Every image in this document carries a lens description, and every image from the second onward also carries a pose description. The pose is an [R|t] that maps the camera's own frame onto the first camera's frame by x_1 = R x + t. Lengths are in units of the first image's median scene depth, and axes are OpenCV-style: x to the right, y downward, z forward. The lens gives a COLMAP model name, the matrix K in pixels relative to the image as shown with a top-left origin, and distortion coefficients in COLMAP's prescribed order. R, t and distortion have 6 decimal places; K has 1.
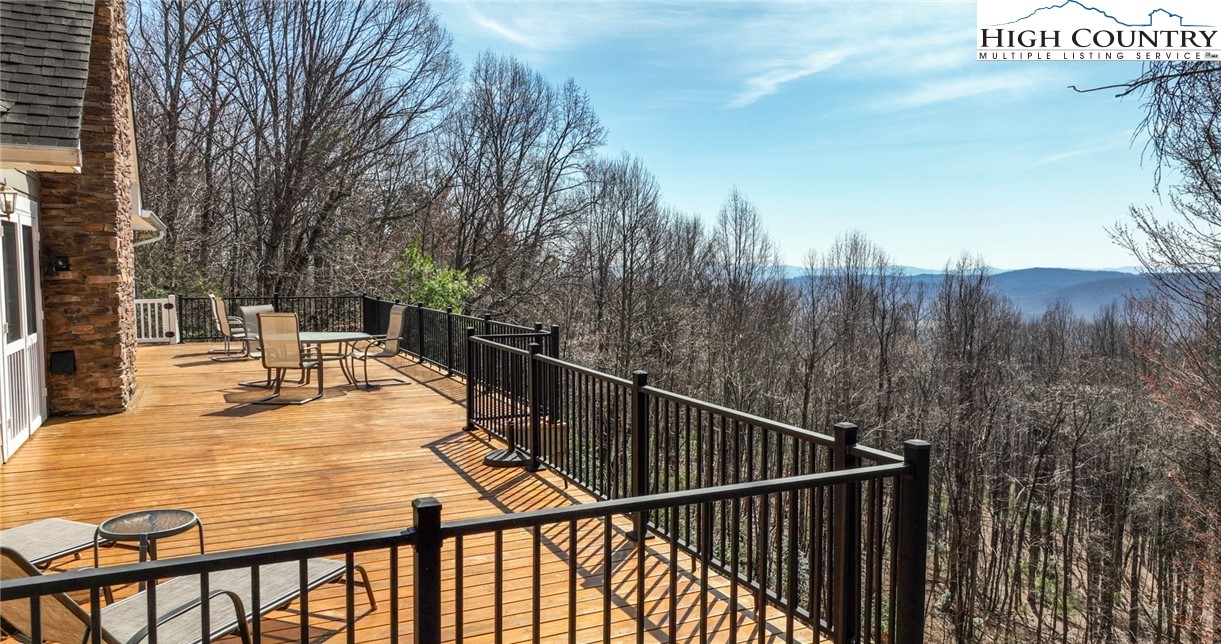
lens RADIAL K [[854.3, 0, 616.1], [0, 854.3, 323.6], [0, 0, 1]] dist [-0.003256, 0.002970]
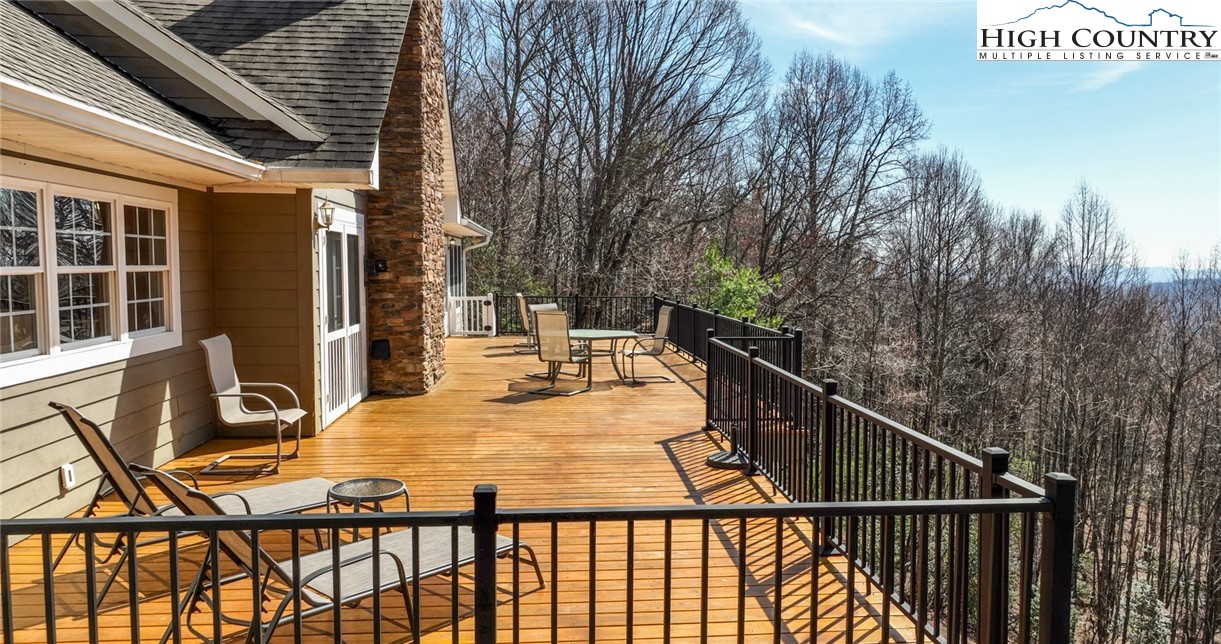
lens RADIAL K [[854.3, 0, 616.1], [0, 854.3, 323.6], [0, 0, 1]] dist [-0.003256, 0.002970]
pose [[0.933268, 0.024768, -0.358326, 0.073594], [-0.025309, 0.999675, 0.003183, -0.002098], [0.358288, 0.006098, 0.933591, 0.009299]]
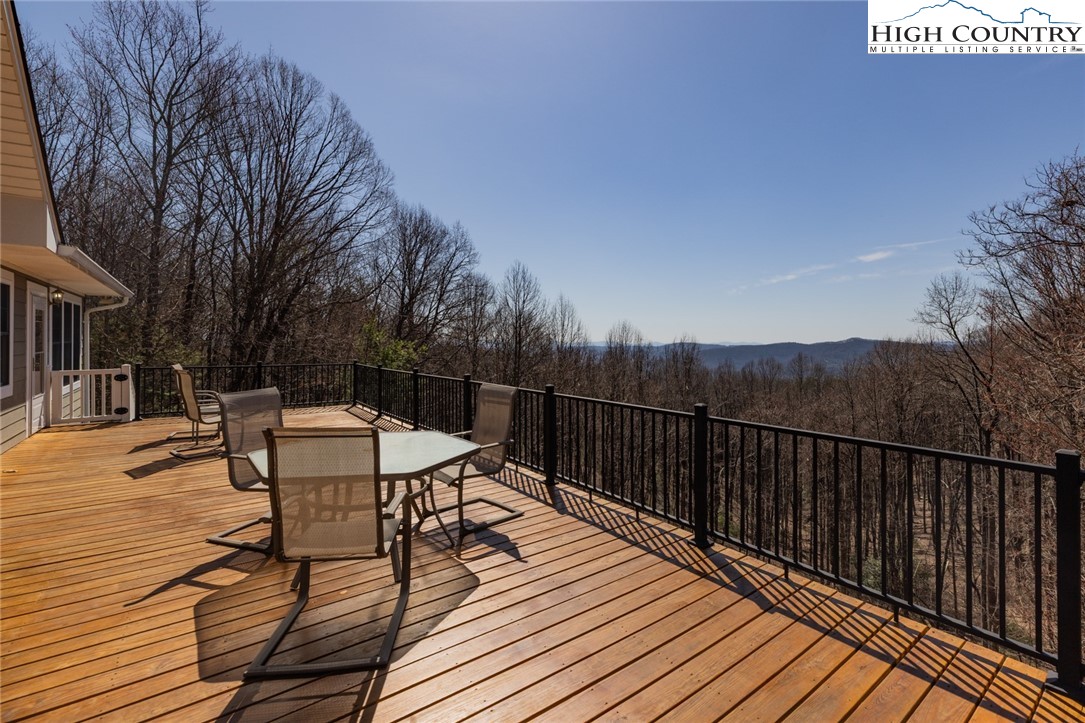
lens RADIAL K [[487.1, 0, 563.3], [0, 487.1, 341.5], [0, 0, 1]] dist [0.000693, 0.000135]
pose [[0.979291, 0.001587, 0.202450, -0.342714], [0.011802, 0.997821, -0.064909, -0.035416], [-0.202112, 0.065954, 0.977139, 0.779960]]
